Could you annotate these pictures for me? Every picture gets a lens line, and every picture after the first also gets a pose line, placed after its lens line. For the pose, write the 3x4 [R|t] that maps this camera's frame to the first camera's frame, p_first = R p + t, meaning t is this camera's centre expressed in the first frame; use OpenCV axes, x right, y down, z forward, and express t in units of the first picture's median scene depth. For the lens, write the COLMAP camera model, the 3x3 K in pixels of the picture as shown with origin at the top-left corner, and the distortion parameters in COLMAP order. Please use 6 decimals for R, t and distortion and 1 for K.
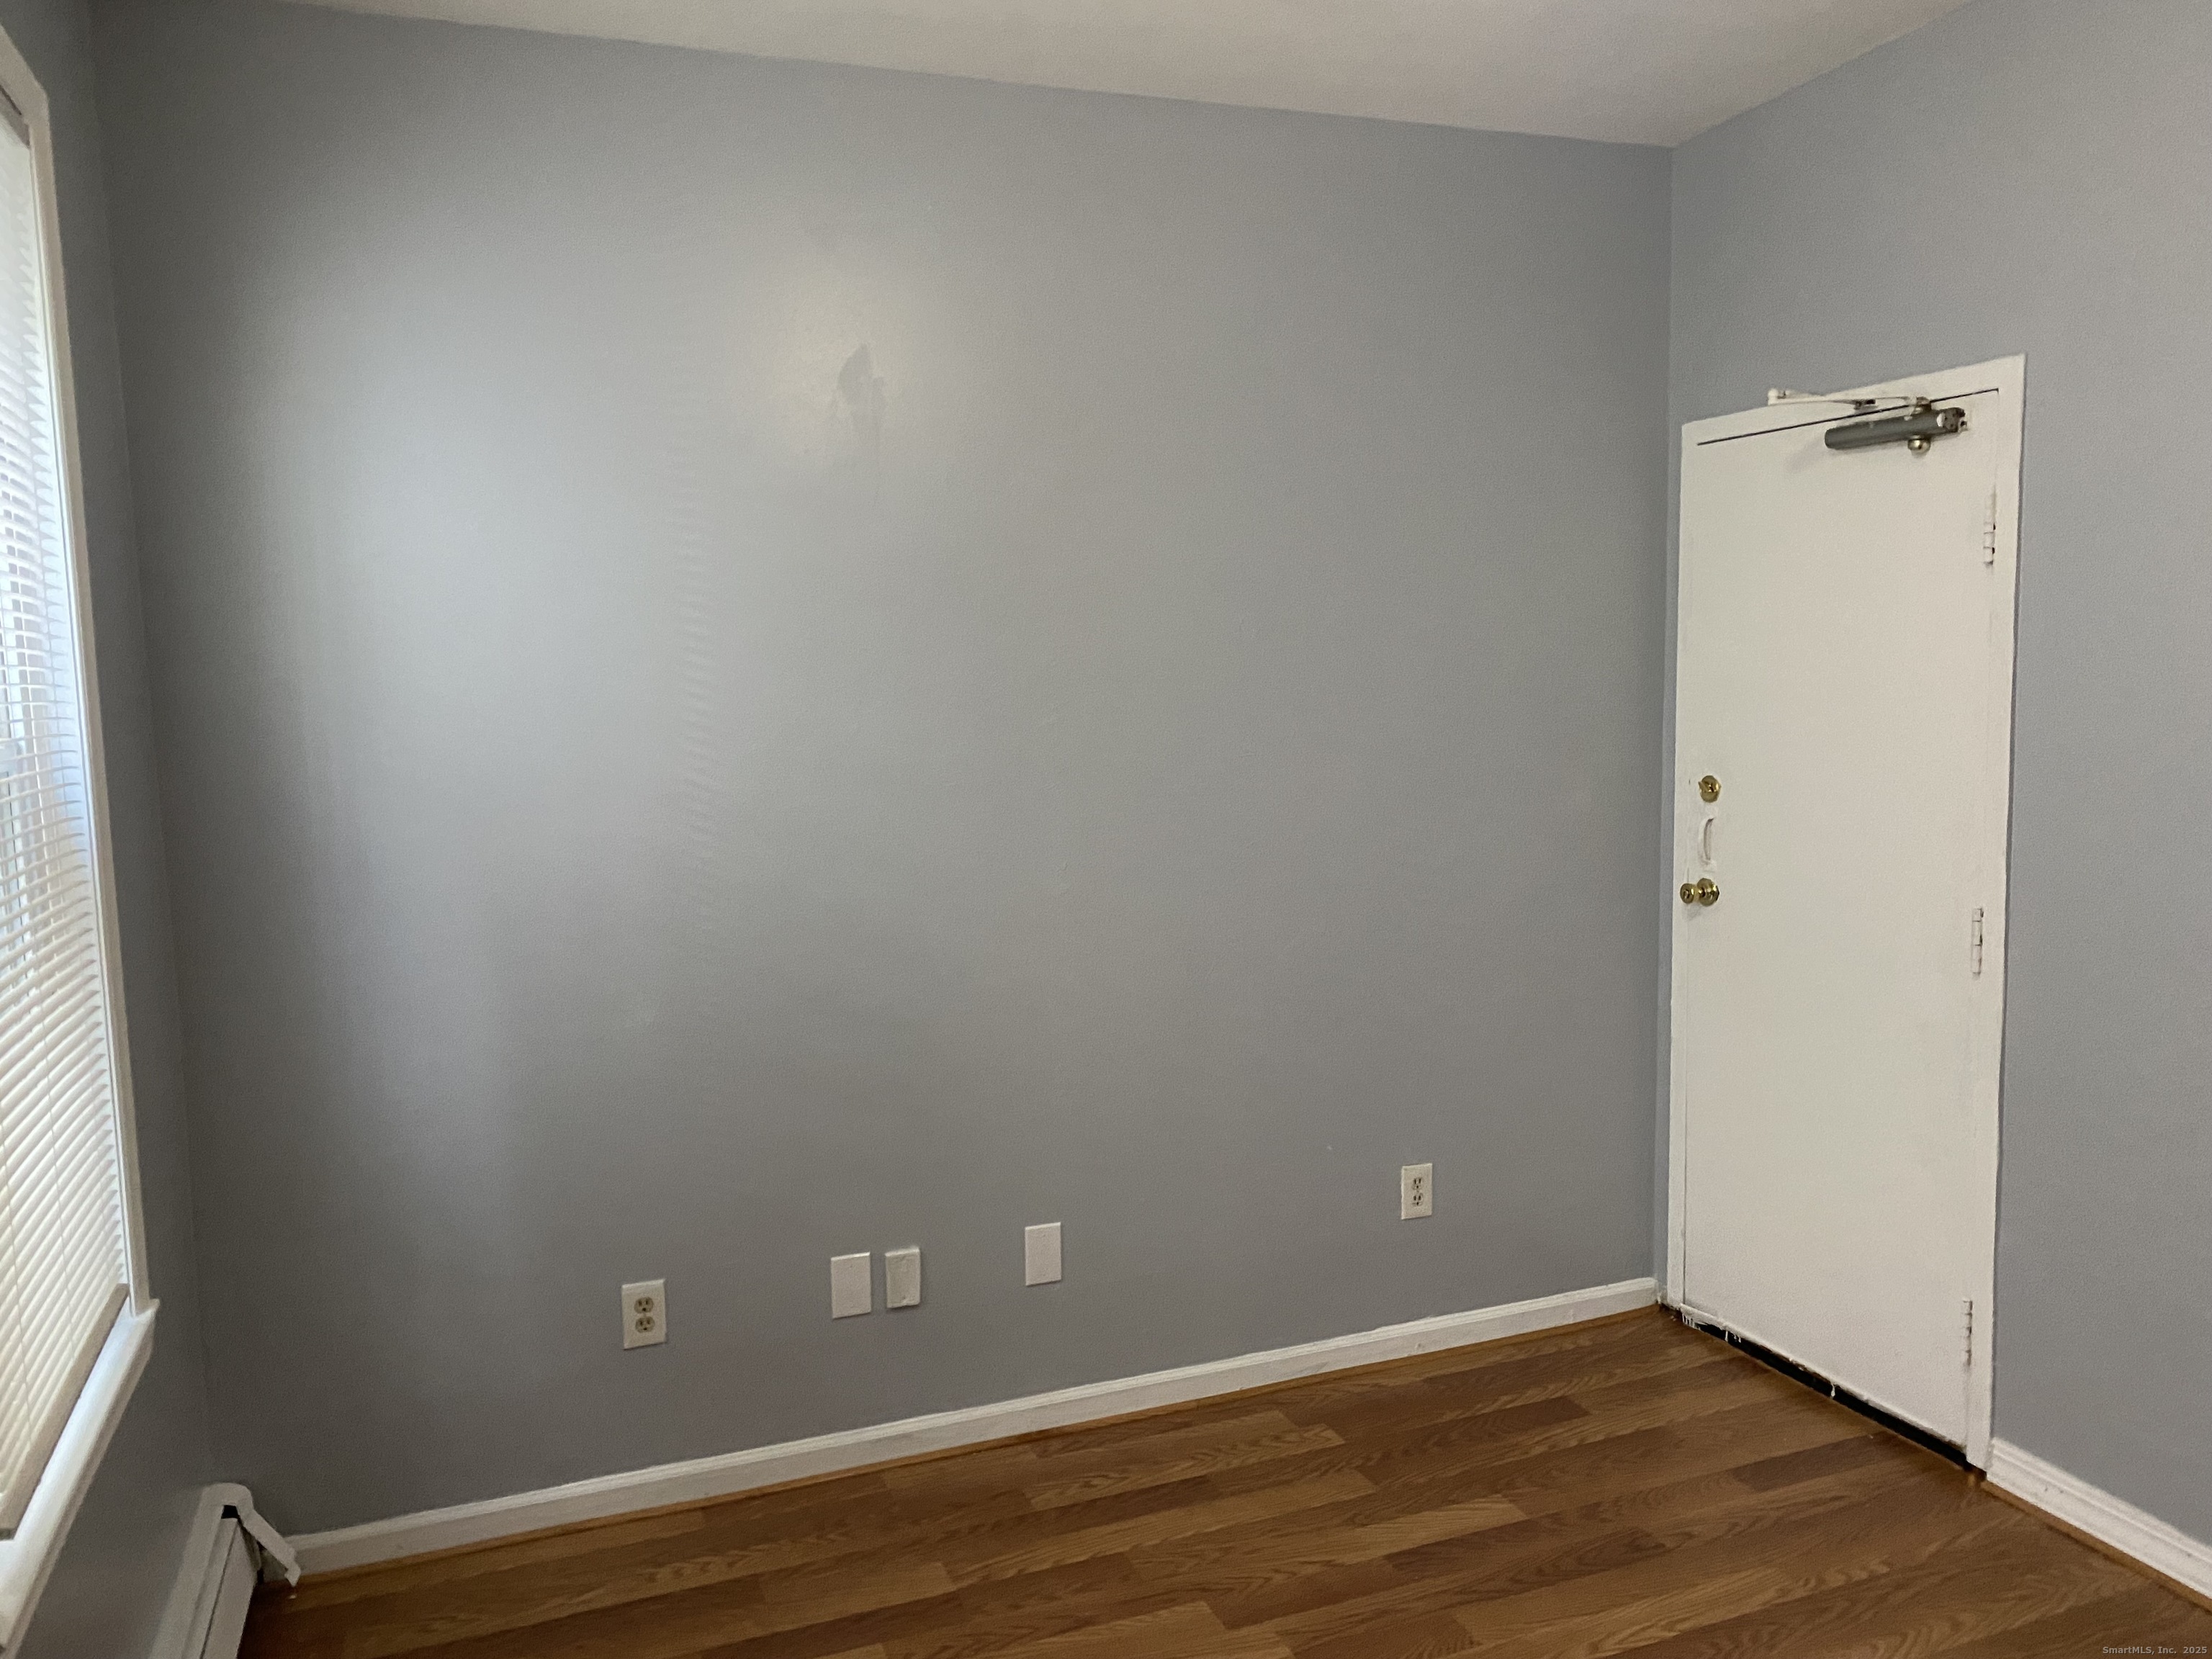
lens RADIAL K [[1700.9, 0, 1106.0], [0, 1700.9, 829.5], [0, 0, 1]] dist [0.006889, -0.002222]
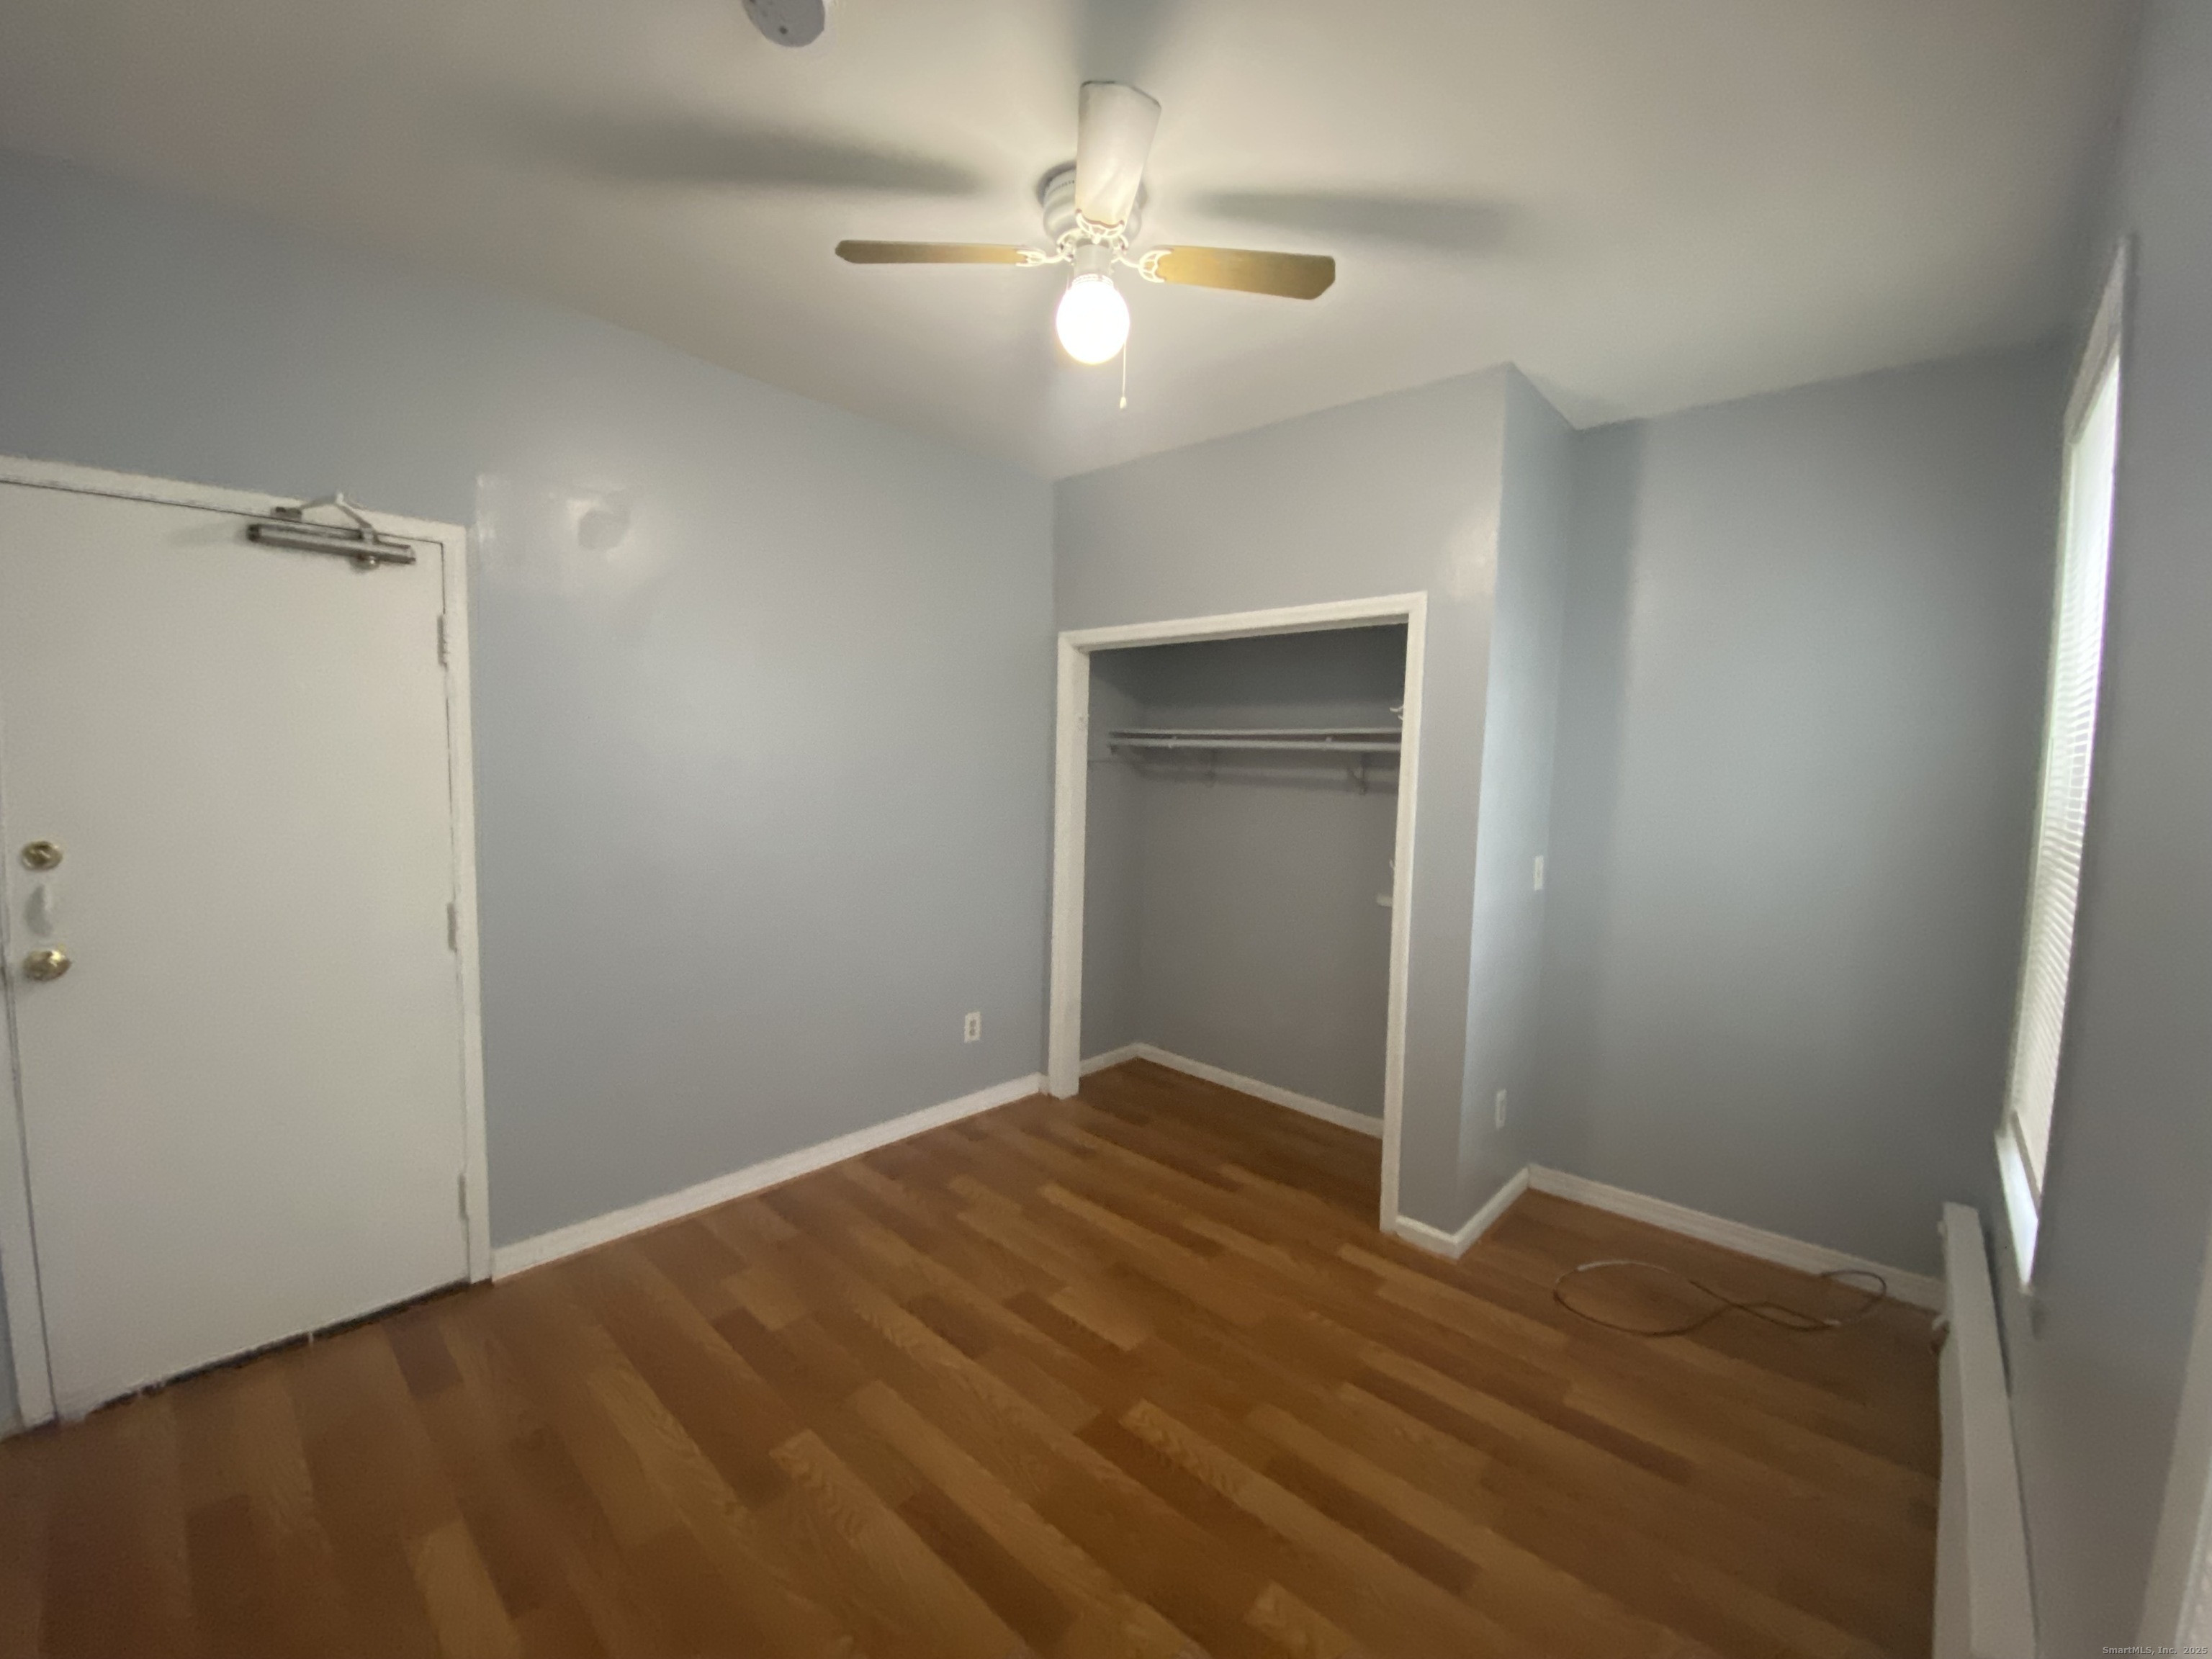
lens RADIAL K [[881.4, 0, 1092.6], [0, 881.4, 837.7], [0, 0, 1]] dist [0.000031, -0.000176]
pose [[-0.429593, -0.069151, 0.900371, -0.367756], [0.079232, 0.990332, 0.113864, -0.048900], [-0.899540, 0.120253, -0.419960, 0.771260]]
